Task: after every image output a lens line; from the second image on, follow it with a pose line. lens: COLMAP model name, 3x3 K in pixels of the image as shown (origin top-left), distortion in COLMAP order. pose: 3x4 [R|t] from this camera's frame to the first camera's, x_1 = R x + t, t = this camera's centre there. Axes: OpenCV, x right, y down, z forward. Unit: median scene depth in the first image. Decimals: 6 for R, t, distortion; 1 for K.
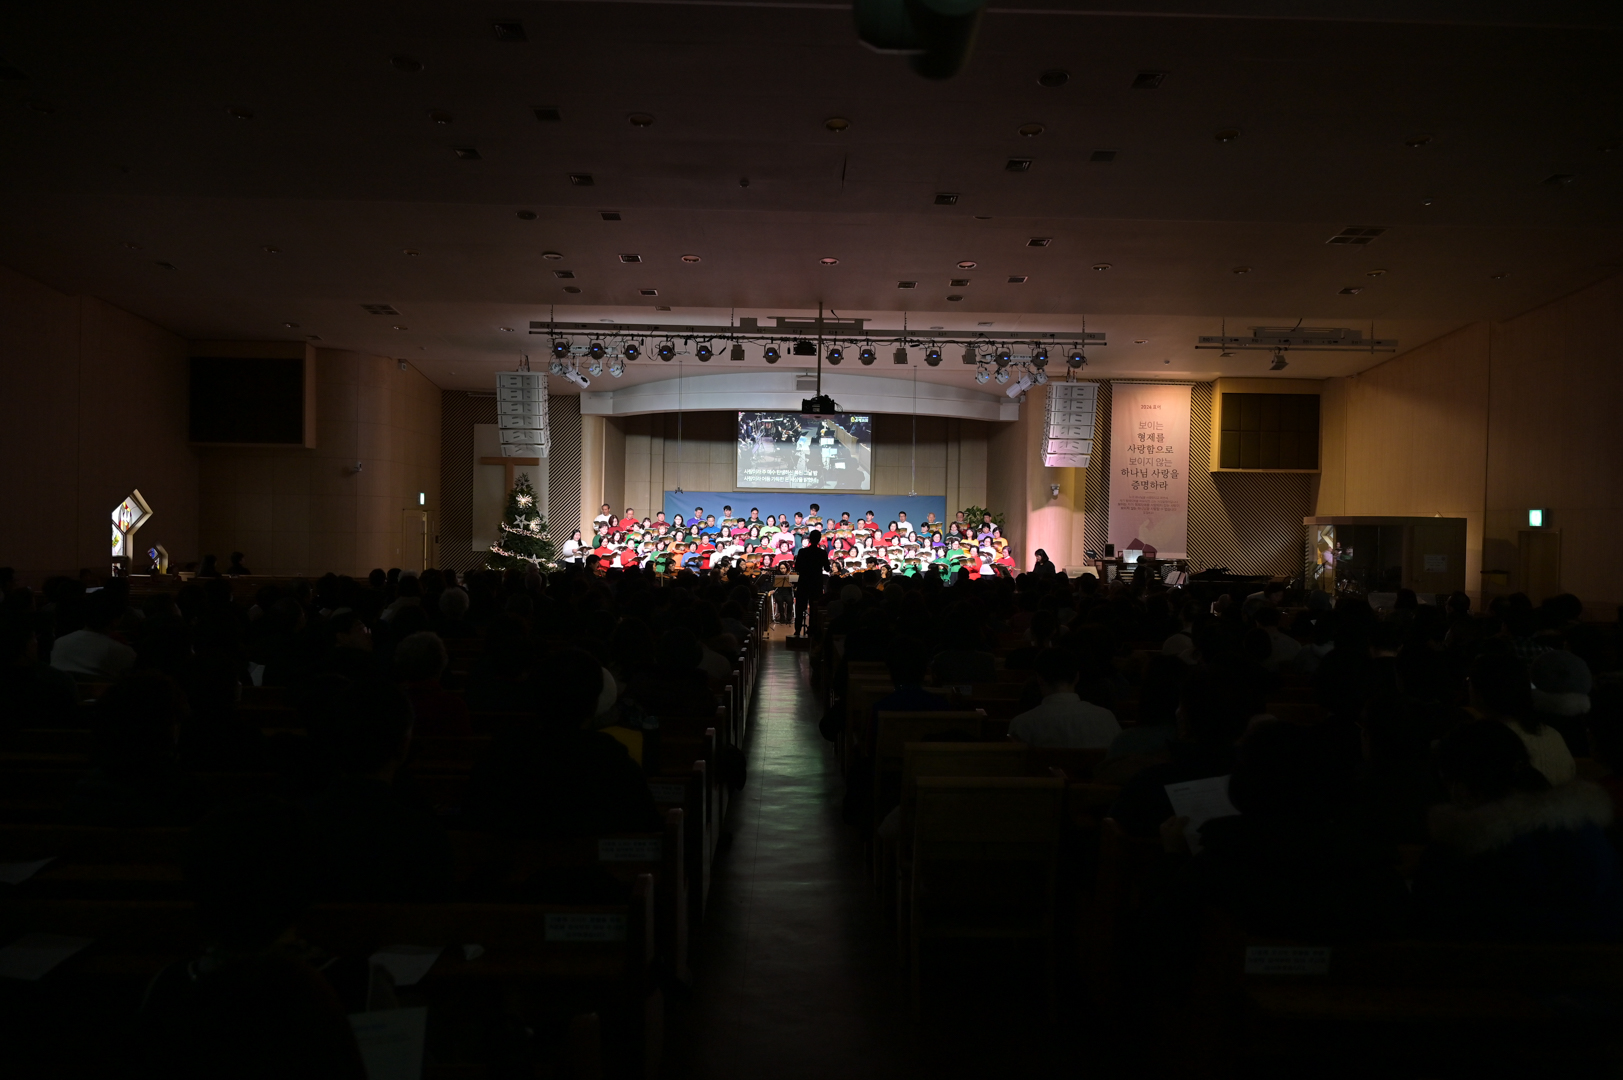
lens RADIAL K [[1075.9, 0, 807.1], [0, 1075.9, 525.5], [0, 0, 1]] dist [-0.003820, -0.002201]
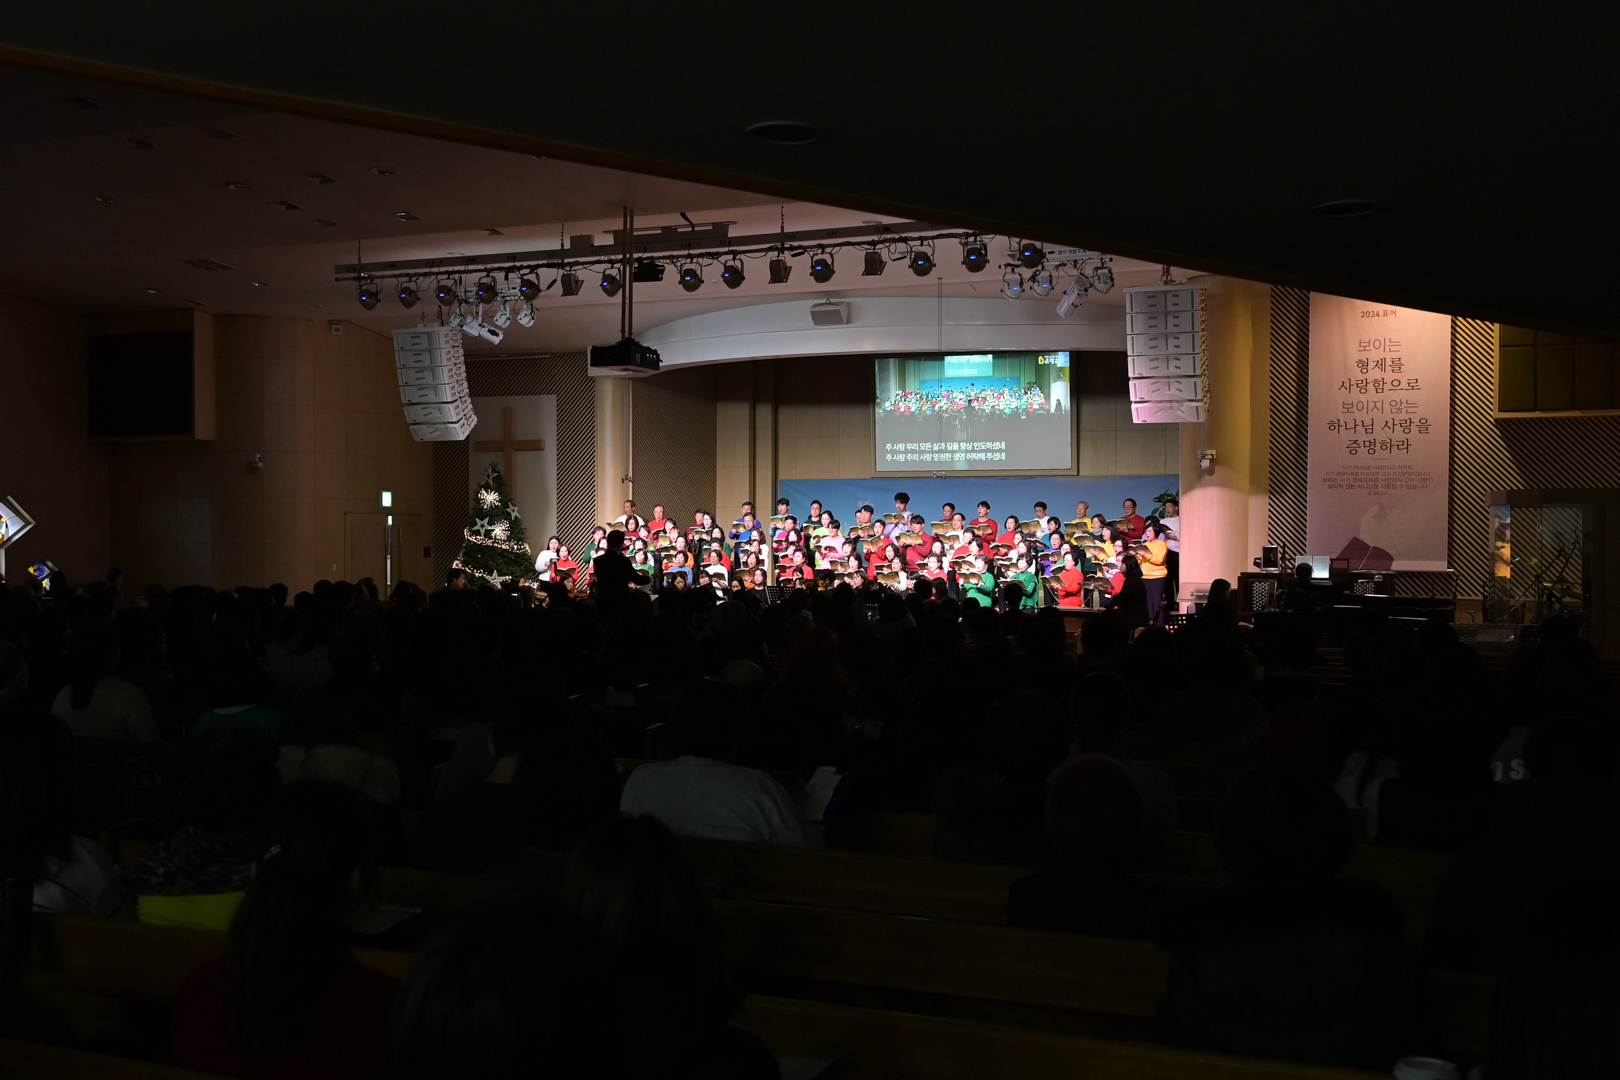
lens RADIAL K [[1678.2, 0, 801.1], [0, 1678.2, 551.7], [0, 0, 1]] dist [-0.005189, 0.000000]
pose [[0.911881, -0.011535, -0.410293, 0.411277], [0.015244, 0.999867, 0.005772, 0.010244], [0.410172, -0.011518, 0.911935, 0.030244]]
